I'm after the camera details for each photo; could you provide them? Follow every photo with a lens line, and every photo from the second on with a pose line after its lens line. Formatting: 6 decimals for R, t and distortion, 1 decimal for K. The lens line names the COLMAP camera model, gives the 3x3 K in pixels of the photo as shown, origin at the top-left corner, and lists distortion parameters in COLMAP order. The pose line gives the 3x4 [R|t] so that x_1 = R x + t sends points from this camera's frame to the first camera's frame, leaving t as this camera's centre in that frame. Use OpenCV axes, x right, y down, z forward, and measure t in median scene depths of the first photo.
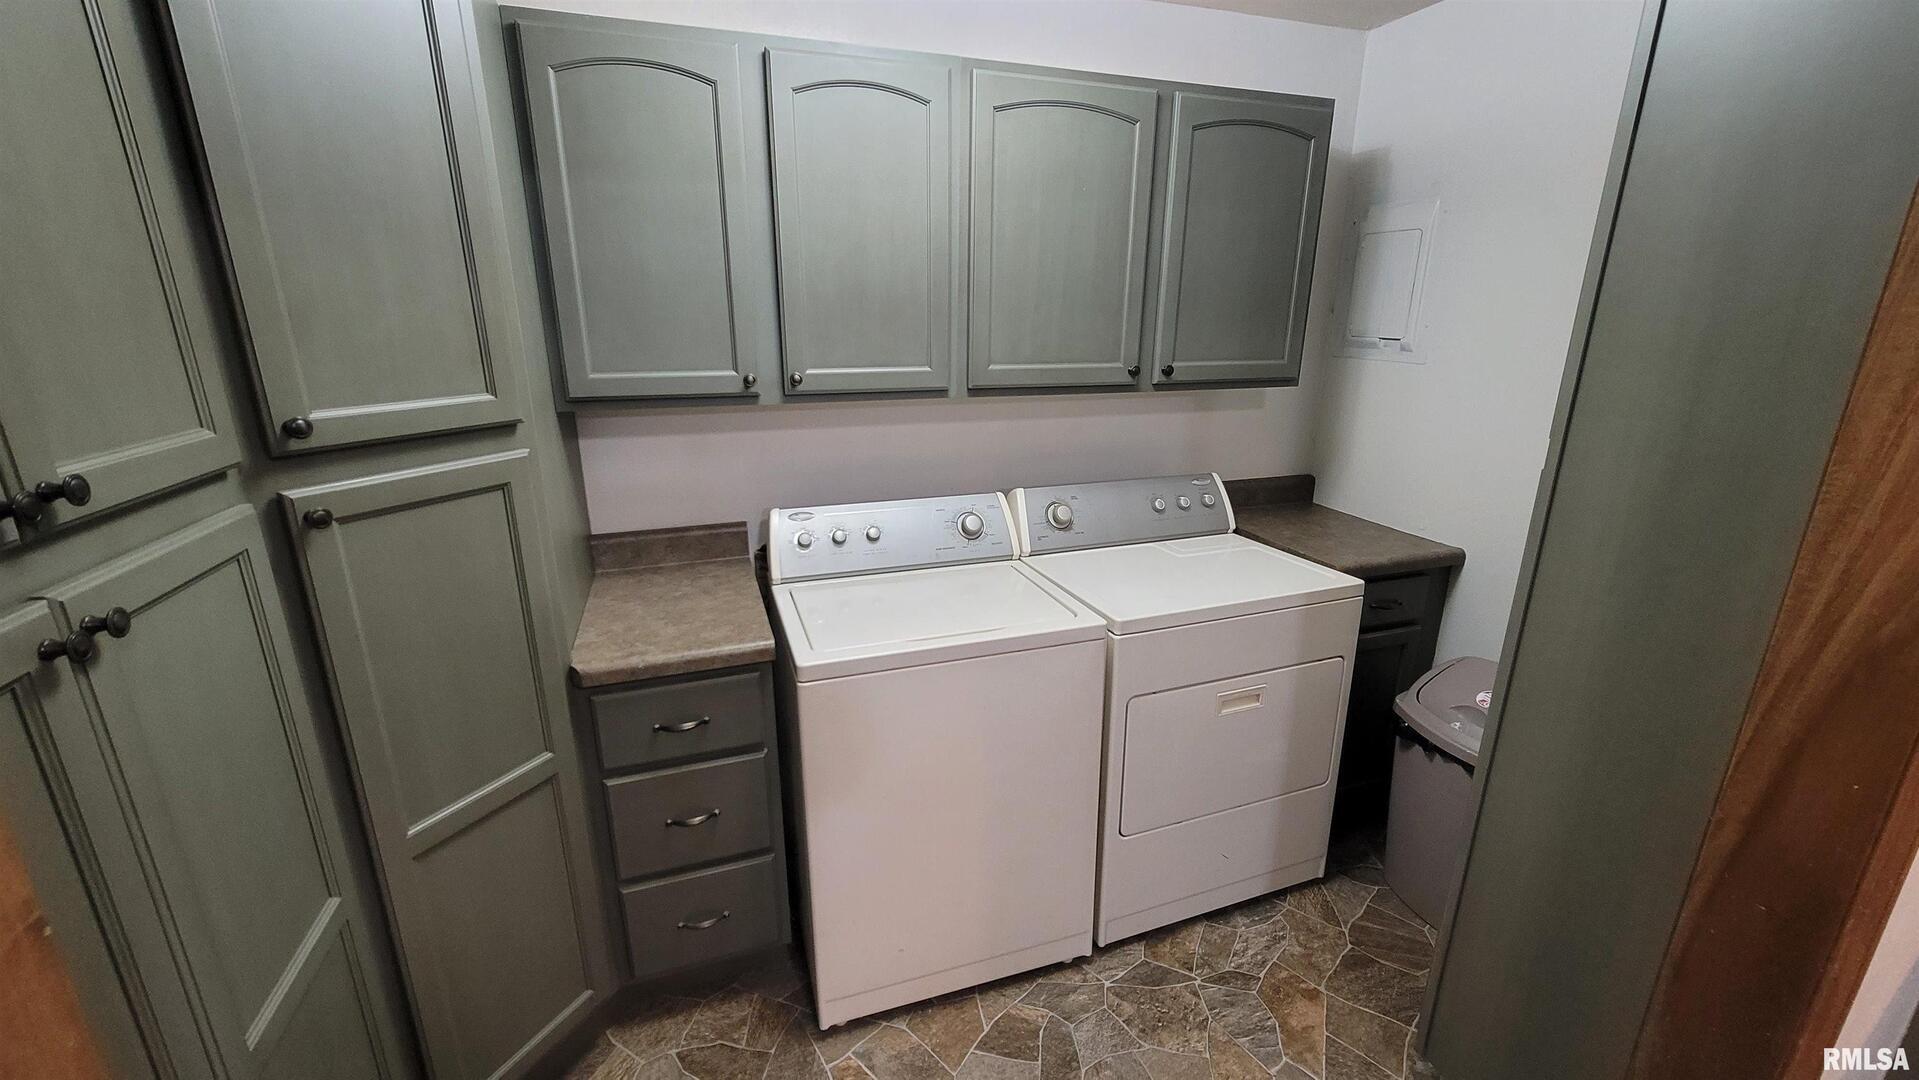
lens RADIAL K [[776.3, 0, 959.3], [0, 776.3, 533.0], [0, 0, 1]] dist [-0.000929, -0.000111]
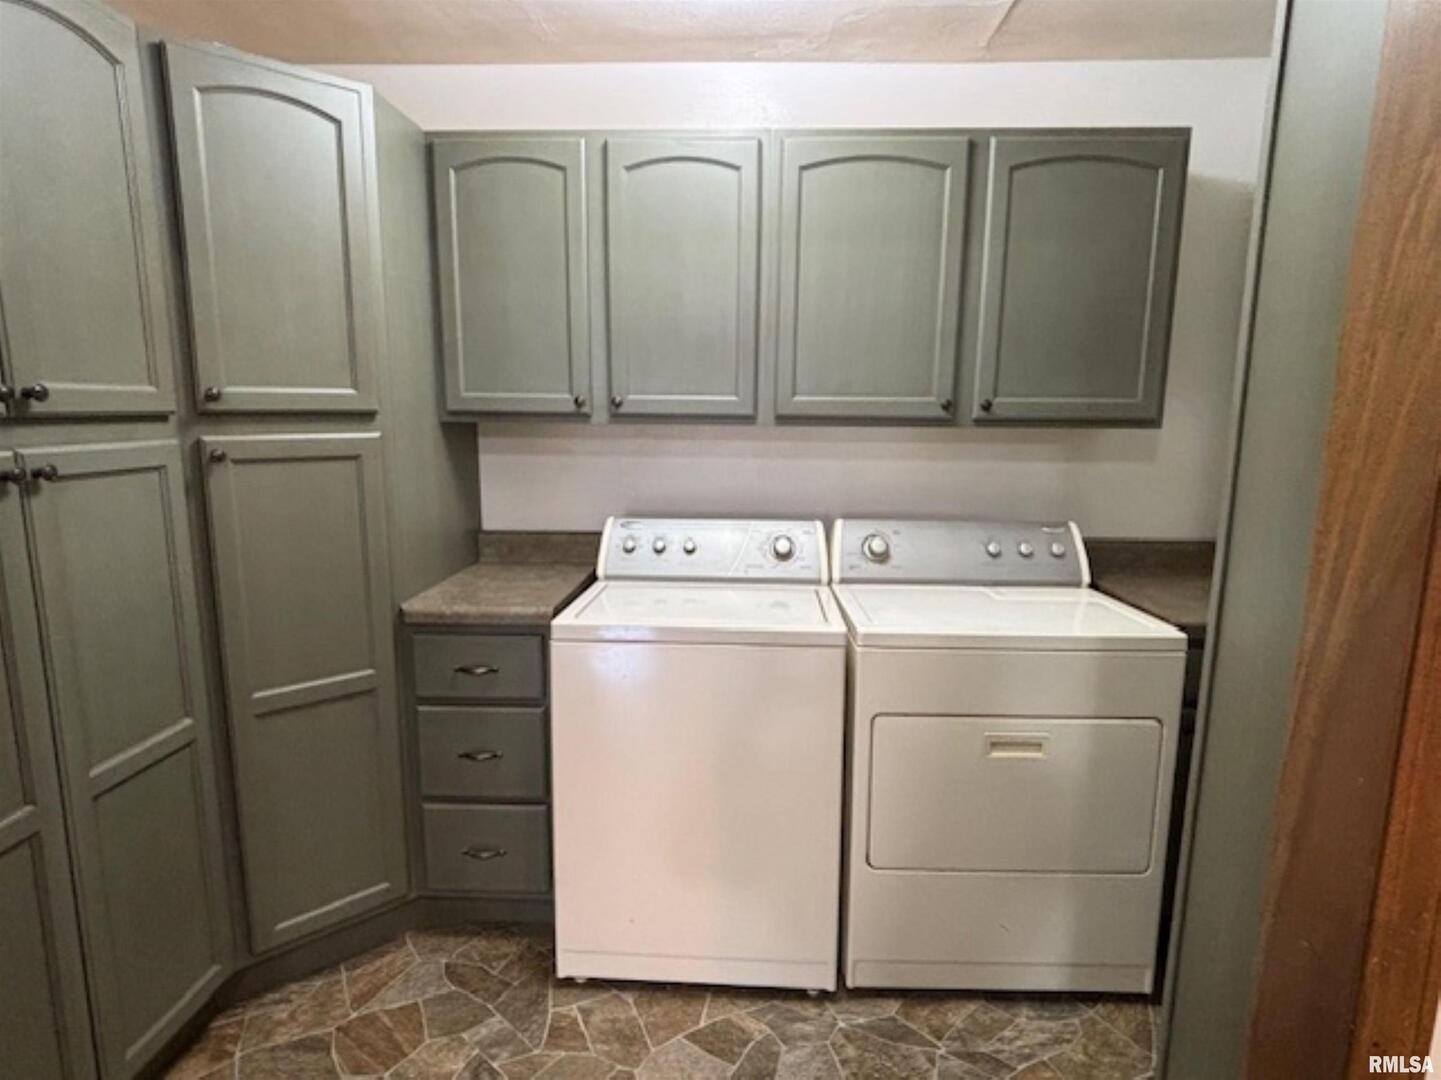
lens RADIAL K [[784.9, 0, 721.7], [0, 784.9, 535.5], [0, 0, 1]] dist [0.006838, -0.009872]
pose [[0.928534, 0.063850, -0.365715, 0.383461], [-0.109080, 0.988540, -0.104361, 0.110158], [0.354861, 0.136795, 0.924857, -0.024917]]
